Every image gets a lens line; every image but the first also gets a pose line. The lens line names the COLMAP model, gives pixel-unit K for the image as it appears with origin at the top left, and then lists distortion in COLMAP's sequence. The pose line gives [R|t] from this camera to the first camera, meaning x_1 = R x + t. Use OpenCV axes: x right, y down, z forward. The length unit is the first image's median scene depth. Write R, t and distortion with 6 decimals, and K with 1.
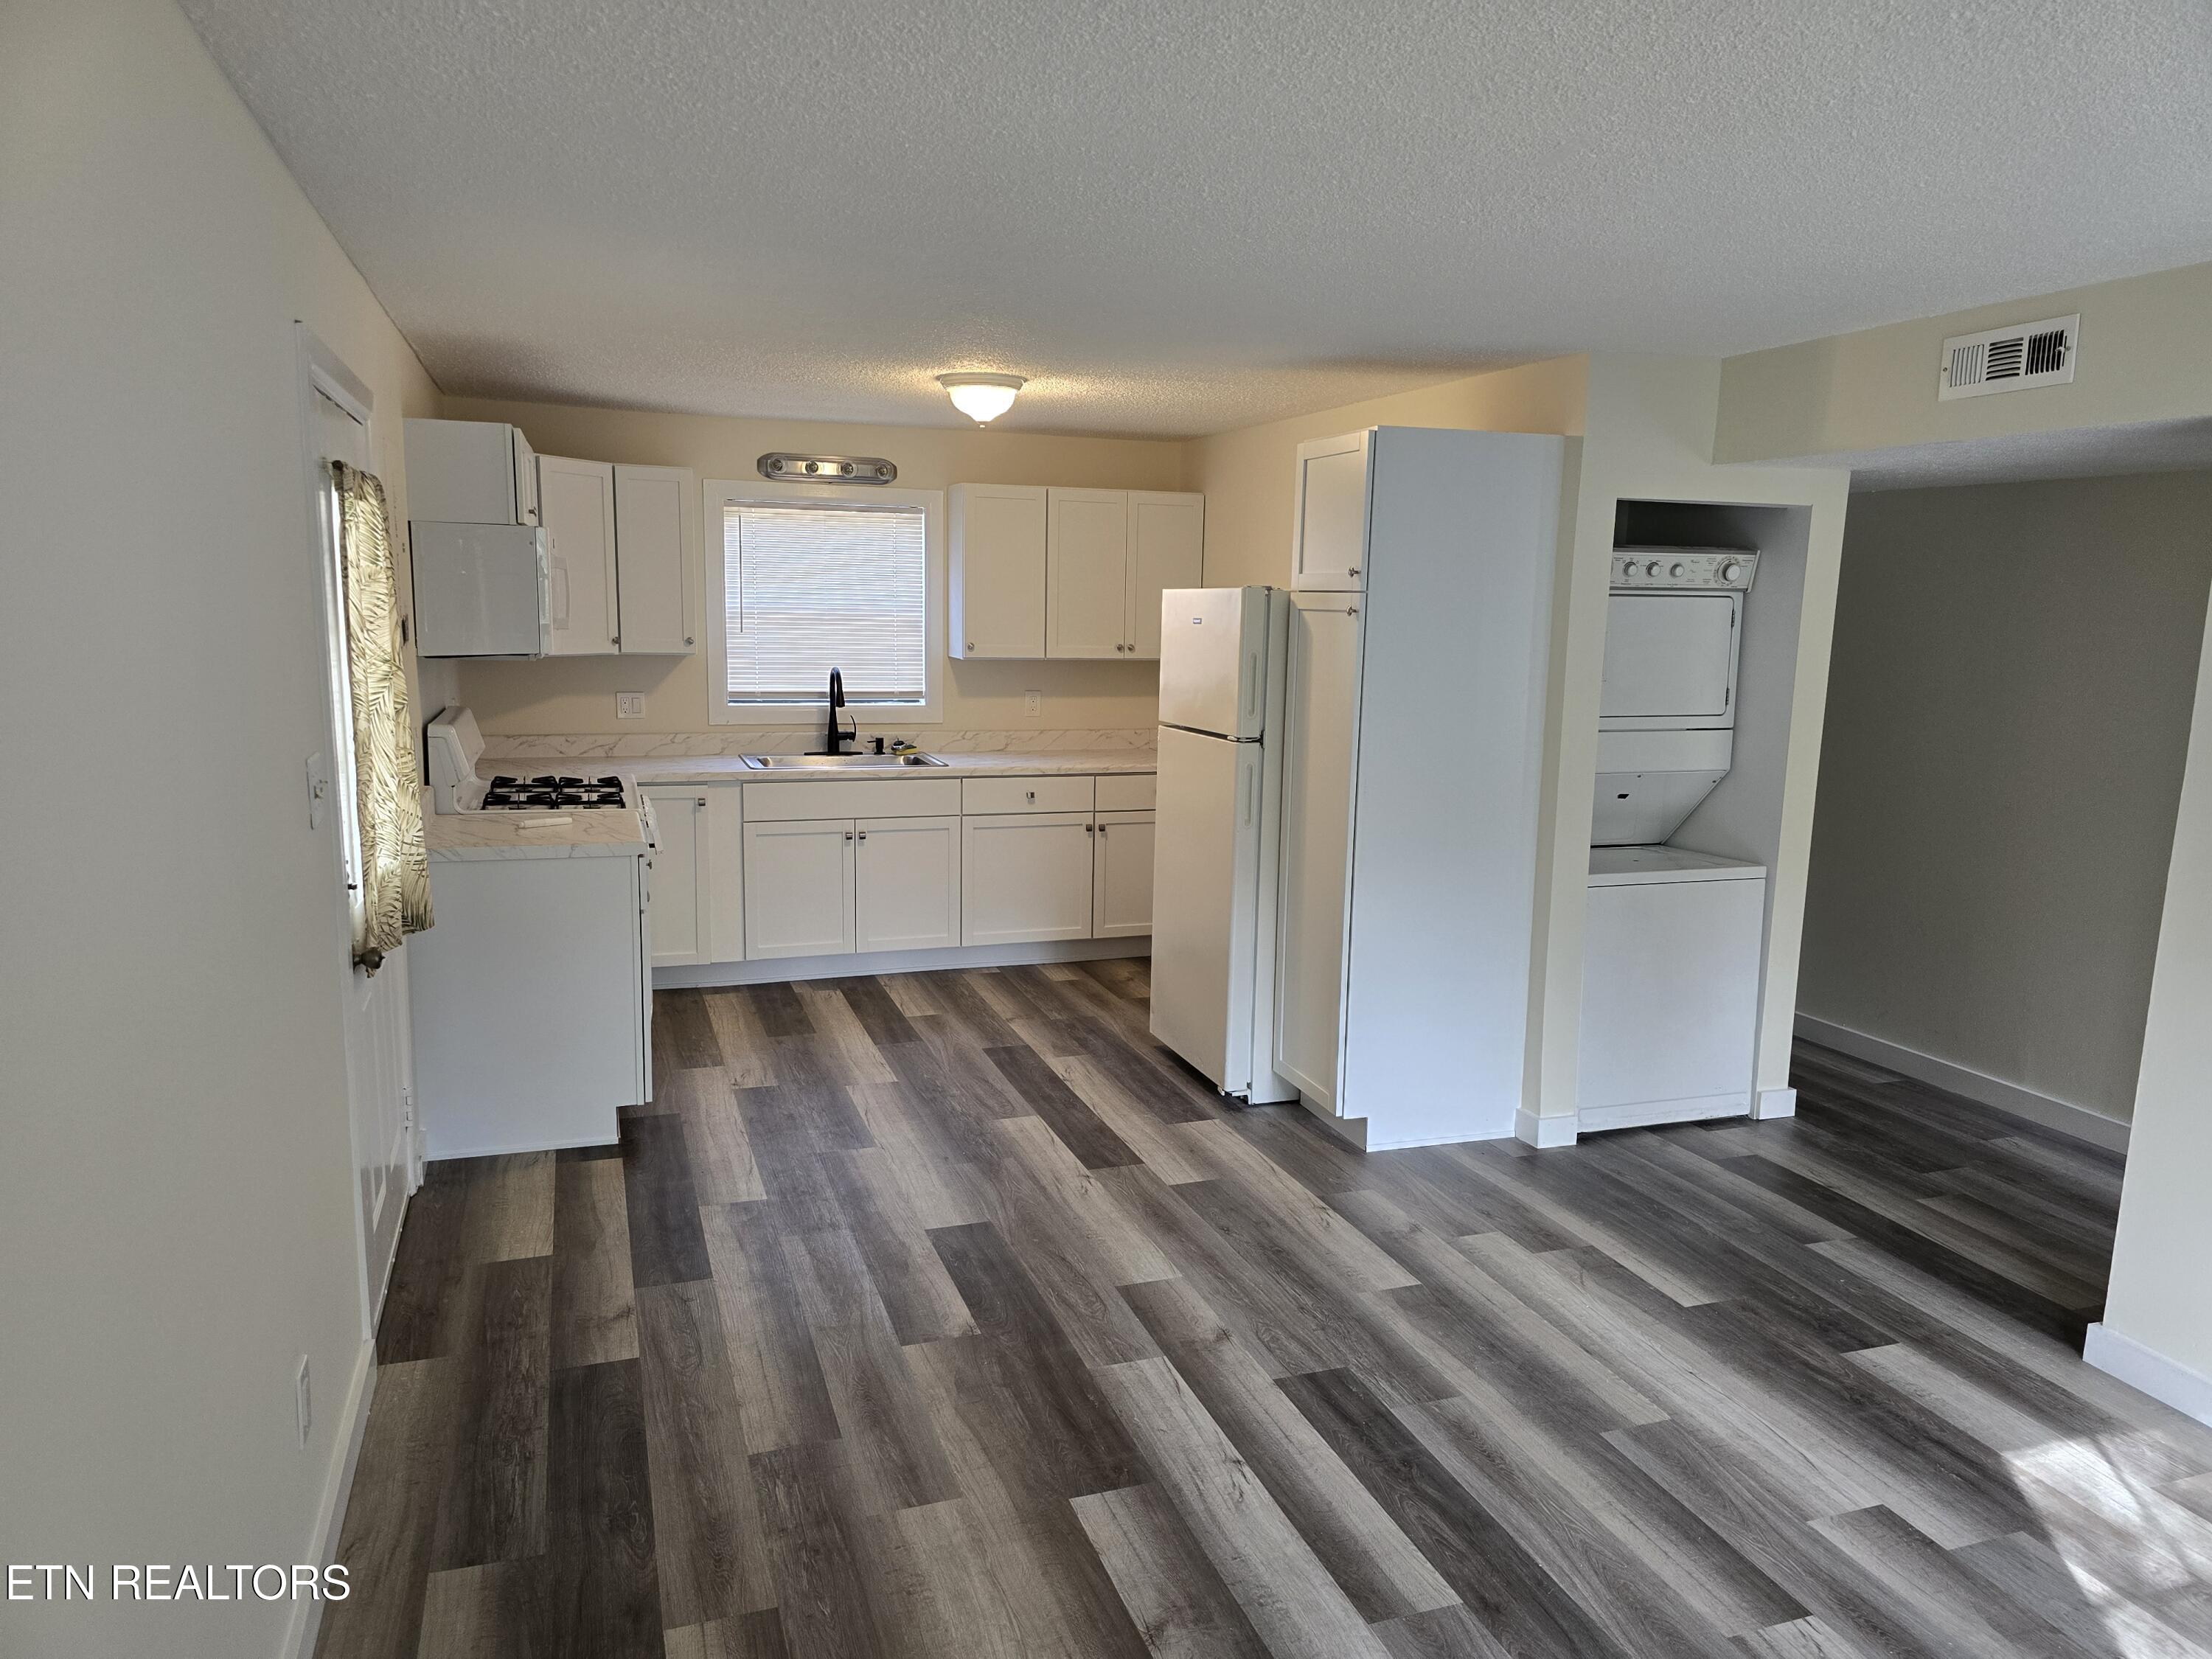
lens RADIAL K [[1471.7, 0, 1109.9], [0, 1471.7, 836.0], [0, 0, 1]] dist [0.046419, -0.002308]
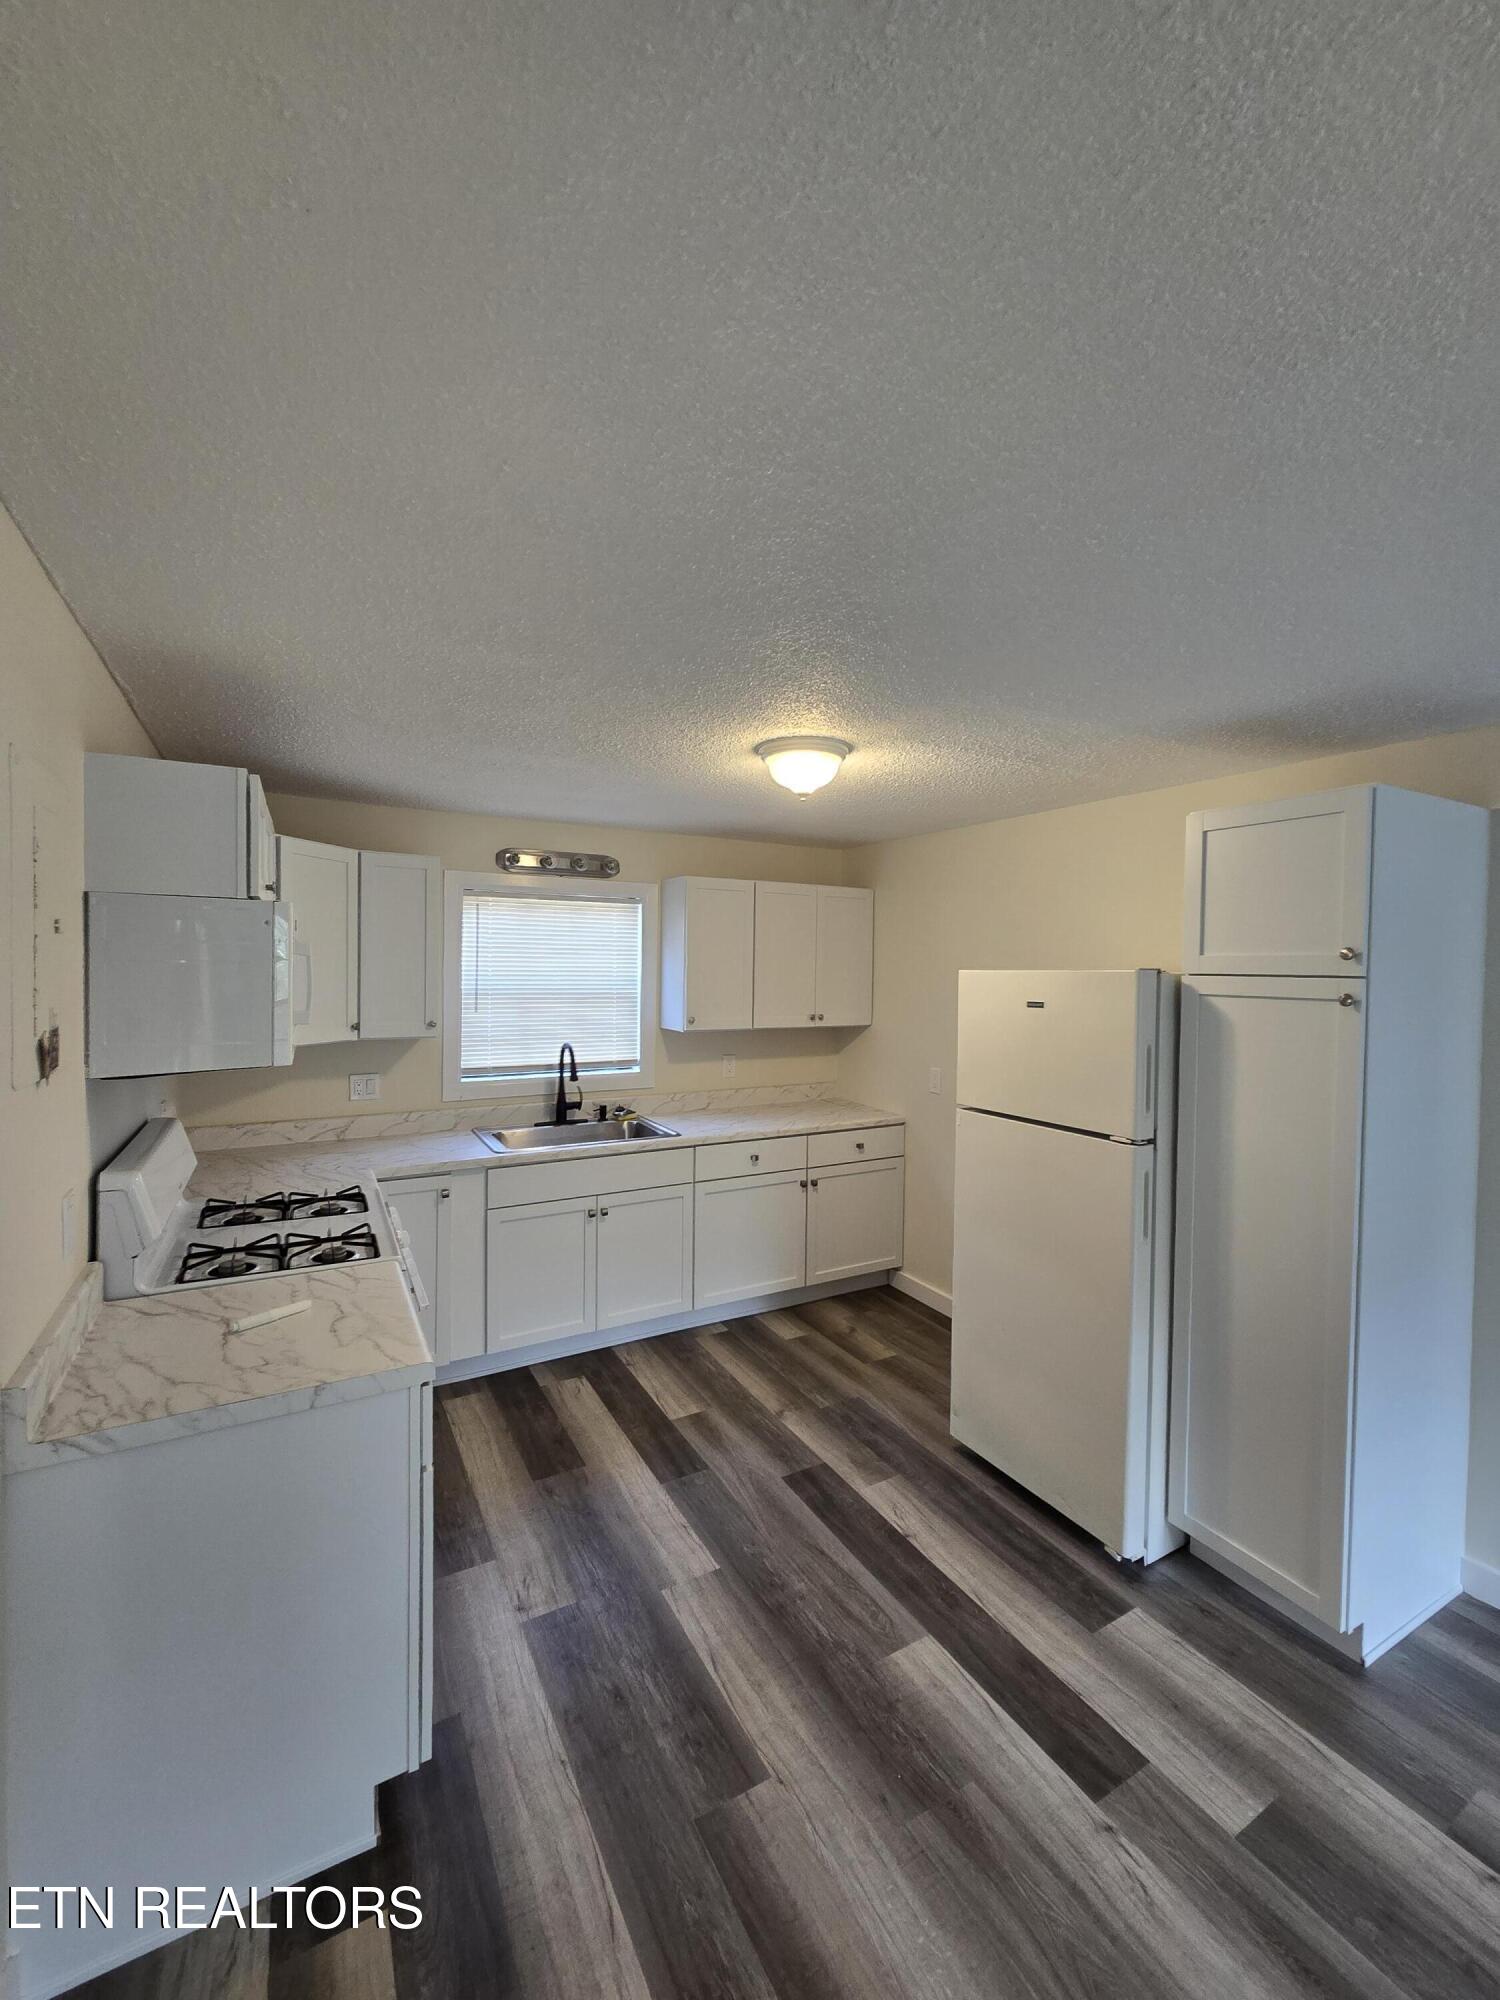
lens RADIAL K [[813.1, 0, 743.0], [0, 813.1, 987.4], [0, 0, 1]] dist [-0.013608, -0.000021]
pose [[0.986699, -0.012375, 0.162087, -0.175229], [0.034010, 0.990747, -0.131391, -0.082147], [-0.158961, 0.135156, 0.977990, 0.453908]]
